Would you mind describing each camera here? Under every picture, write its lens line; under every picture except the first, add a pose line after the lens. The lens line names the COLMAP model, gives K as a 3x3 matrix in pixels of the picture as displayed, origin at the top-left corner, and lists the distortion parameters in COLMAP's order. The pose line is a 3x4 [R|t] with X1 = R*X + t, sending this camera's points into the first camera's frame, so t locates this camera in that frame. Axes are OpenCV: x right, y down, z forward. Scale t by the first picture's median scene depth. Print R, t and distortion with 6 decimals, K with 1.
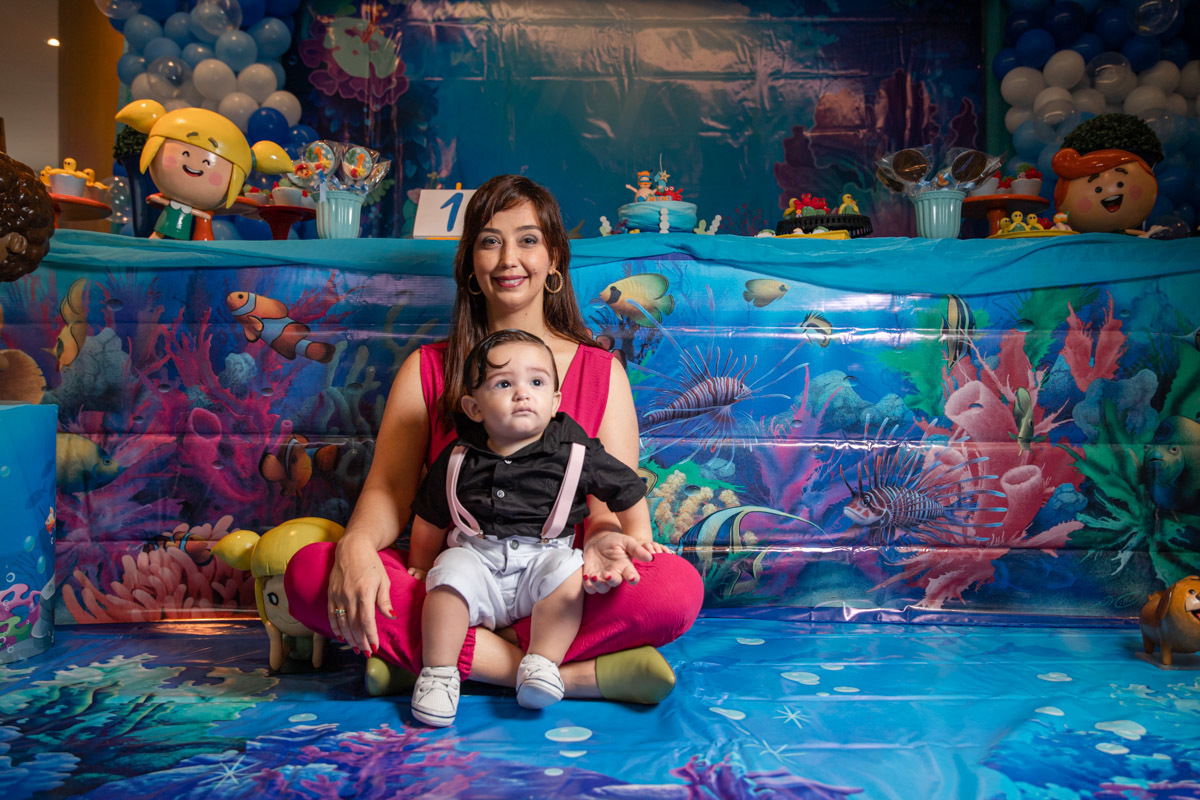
lens RADIAL K [[1087.6, 0, 608.8], [0, 1087.6, 385.5], [0, 0, 1]] dist [-0.030910, 0.046862]
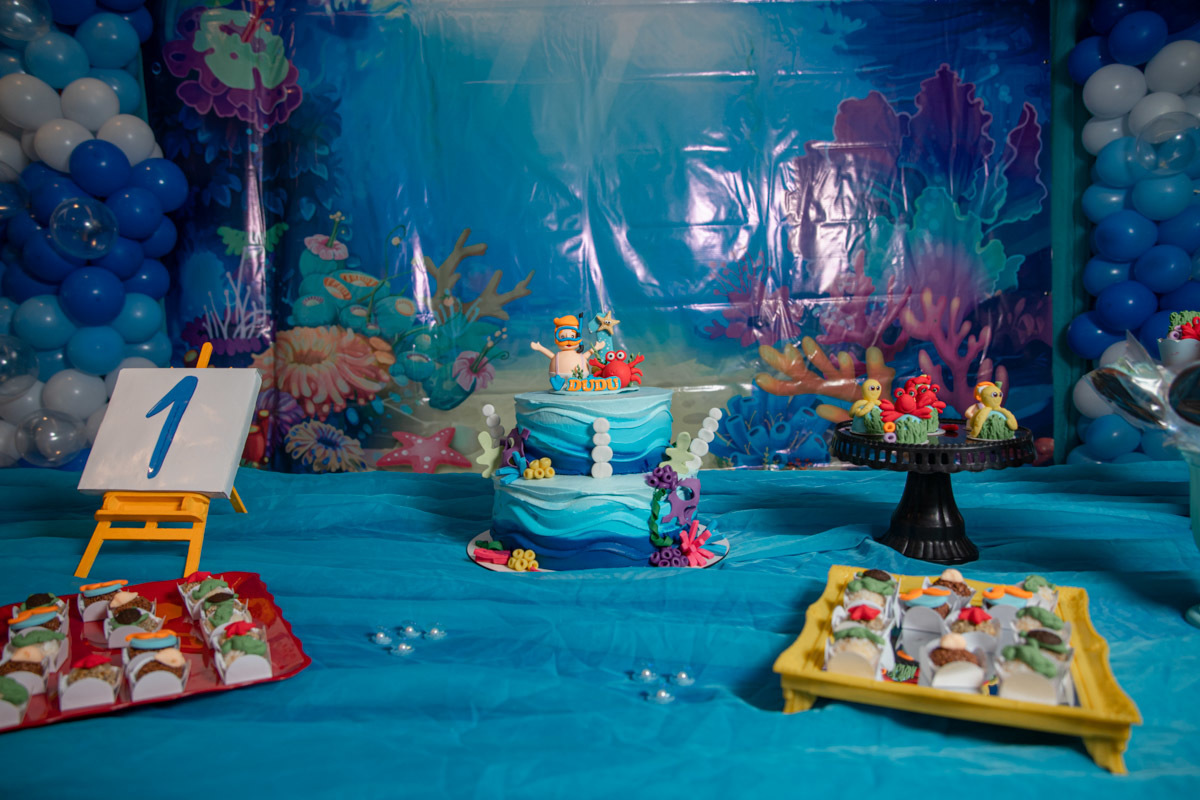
lens RADIAL K [[822.8, 0, 599.8], [0, 822.8, 403.5], [0, 0, 1]] dist [-0.088975, 0.054054]
pose [[0.999743, -0.007038, -0.021533, 0.072306], [0.009654, 0.992241, 0.123952, -0.261732], [0.020493, -0.124128, 0.992055, 0.825354]]
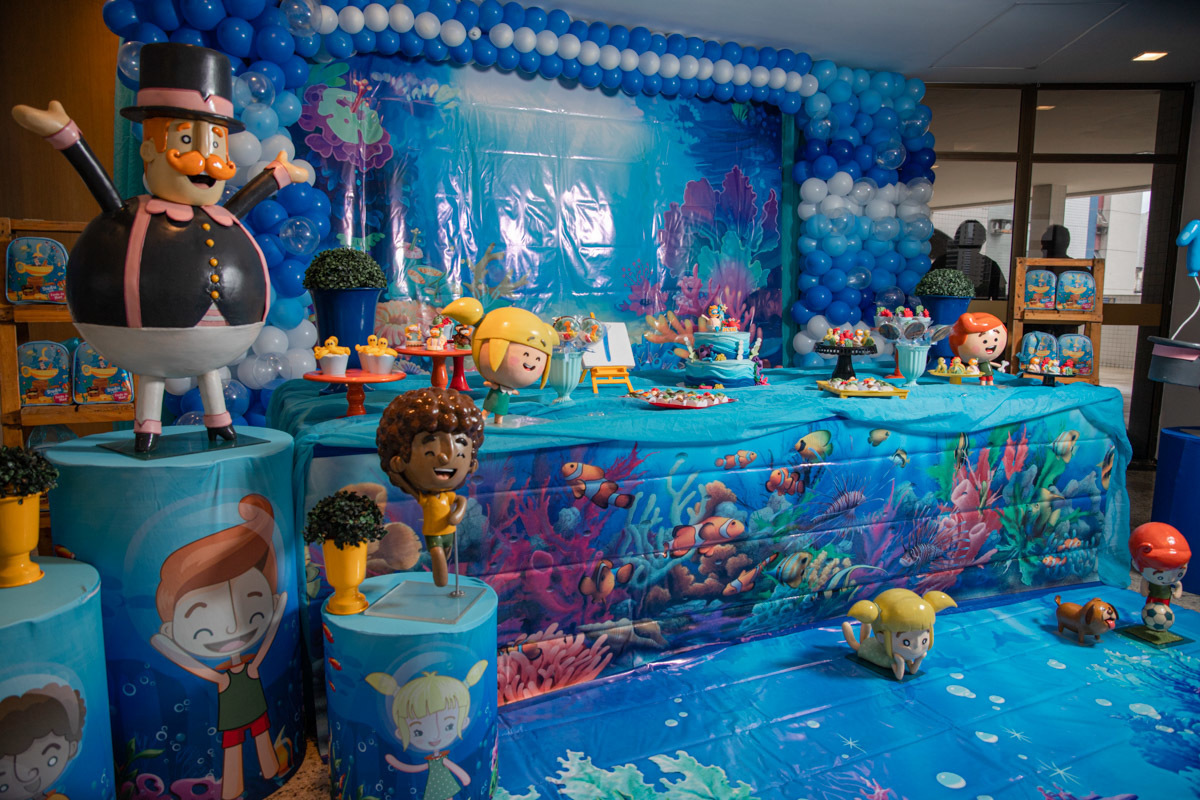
lens RADIAL K [[822.8, 0, 618.1], [0, 822.8, 398.6], [0, 0, 1]] dist [-0.088975, 0.054054]
pose [[0.909153, -0.038585, 0.414672, -0.683029], [-0.028883, 0.987459, 0.155209, -0.311131], [-0.415460, -0.153085, 0.896637, 0.102462]]
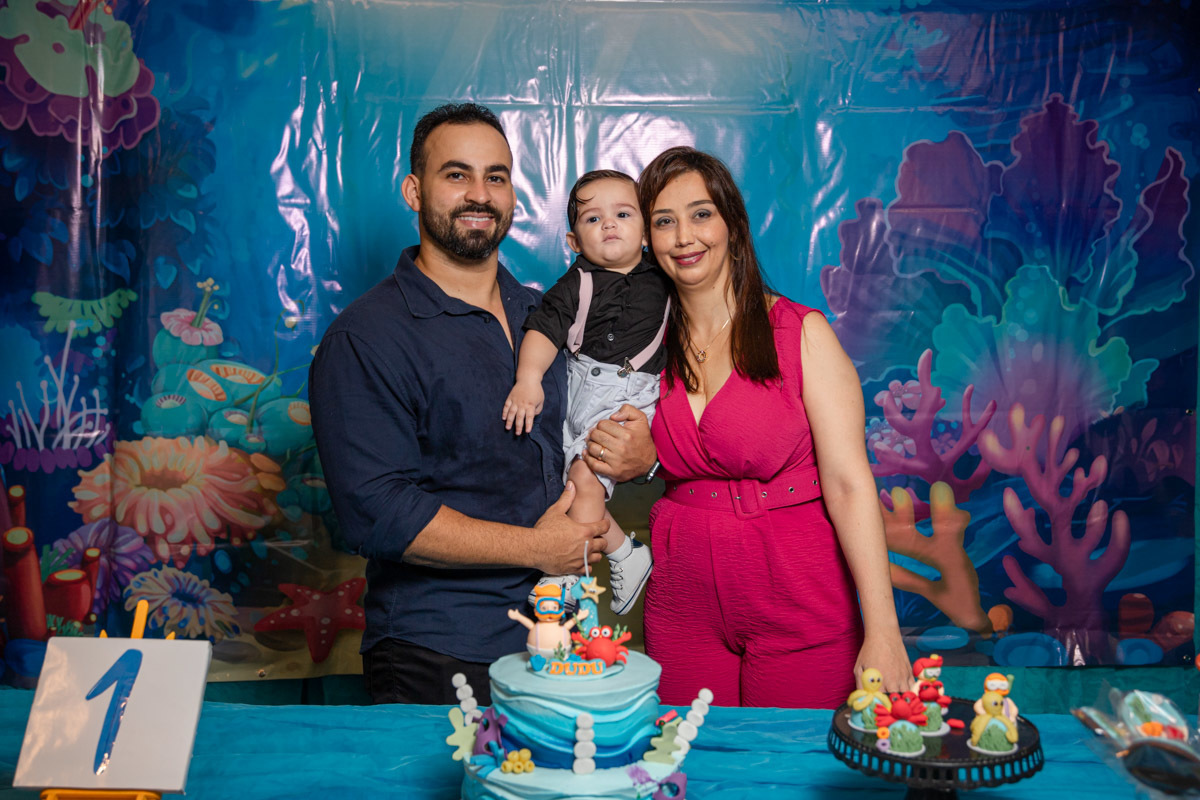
lens RADIAL K [[1381.2, 0, 601.6], [0, 1381.2, 411.5], [0, 0, 1]] dist [0.049591, 0.000000]
pose [[0.999606, 0.021466, 0.018081, 0.055408], [-0.023632, 0.991280, 0.129634, -0.450161], [-0.015141, -0.130010, 0.991397, 0.569254]]
